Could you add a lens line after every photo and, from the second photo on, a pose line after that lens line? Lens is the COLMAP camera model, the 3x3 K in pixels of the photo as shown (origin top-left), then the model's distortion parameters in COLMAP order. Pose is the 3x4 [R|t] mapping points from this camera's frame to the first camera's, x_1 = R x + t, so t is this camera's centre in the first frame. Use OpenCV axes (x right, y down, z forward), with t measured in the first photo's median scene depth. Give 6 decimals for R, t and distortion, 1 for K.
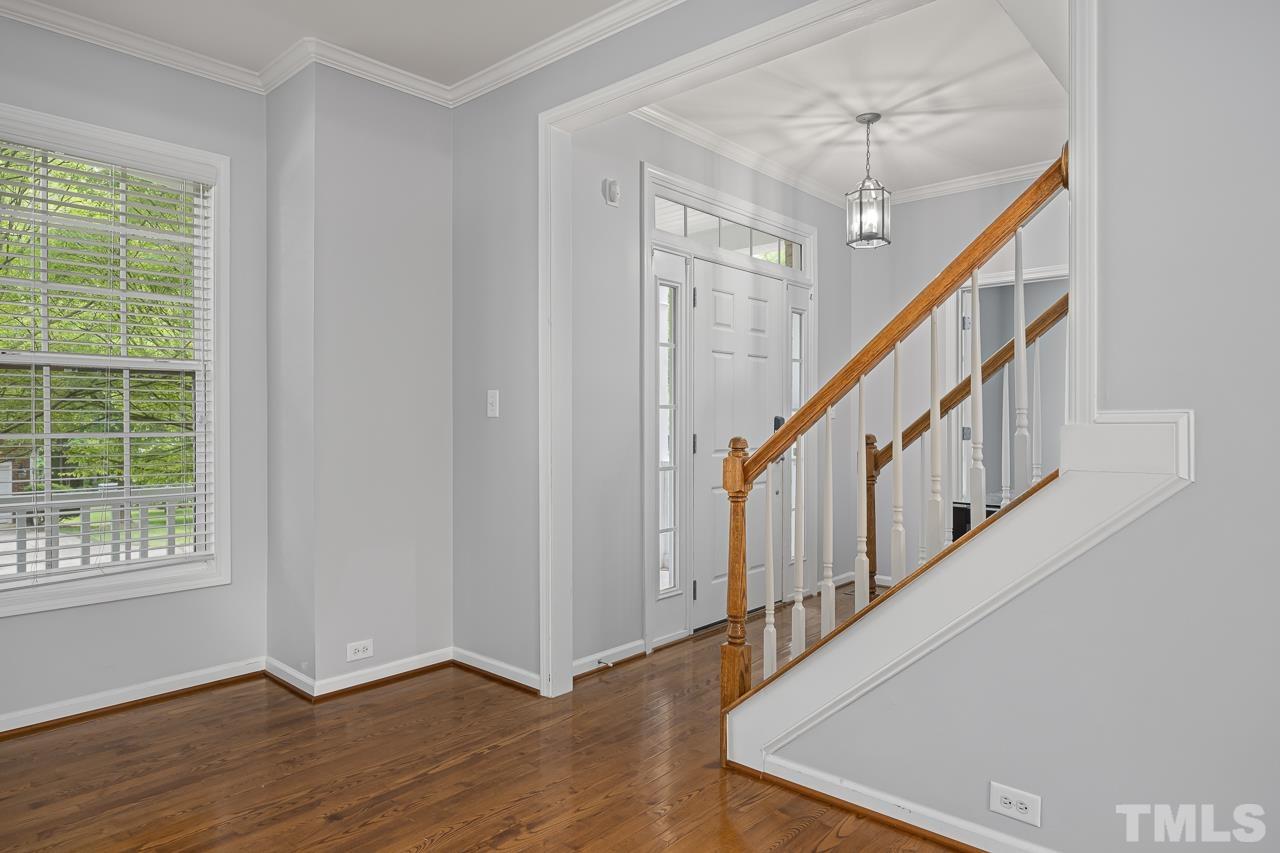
lens RADIAL K [[764.8, 0, 645.6], [0, 764.8, 424.8], [0, 0, 1]] dist [-0.002852, -0.000659]
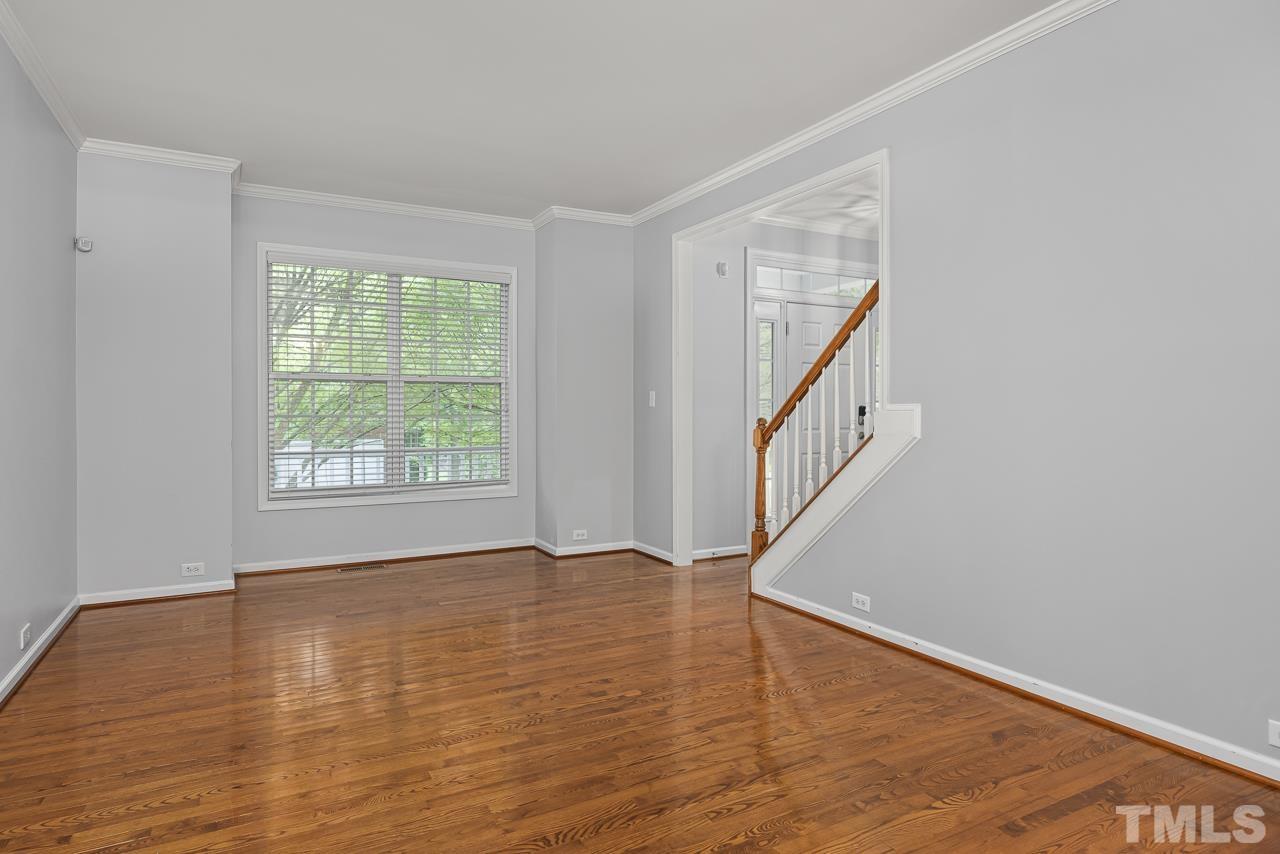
lens RADIAL K [[726.8, 0, 636.4], [0, 726.8, 418.6], [0, 0, 1]] dist [-0.003097, -0.004477]
pose [[0.938352, 0.005302, -0.345639, 0.334751], [-0.002719, 0.999965, 0.007958, 0.003723], [0.345669, -0.006528, 0.938334, -0.552300]]
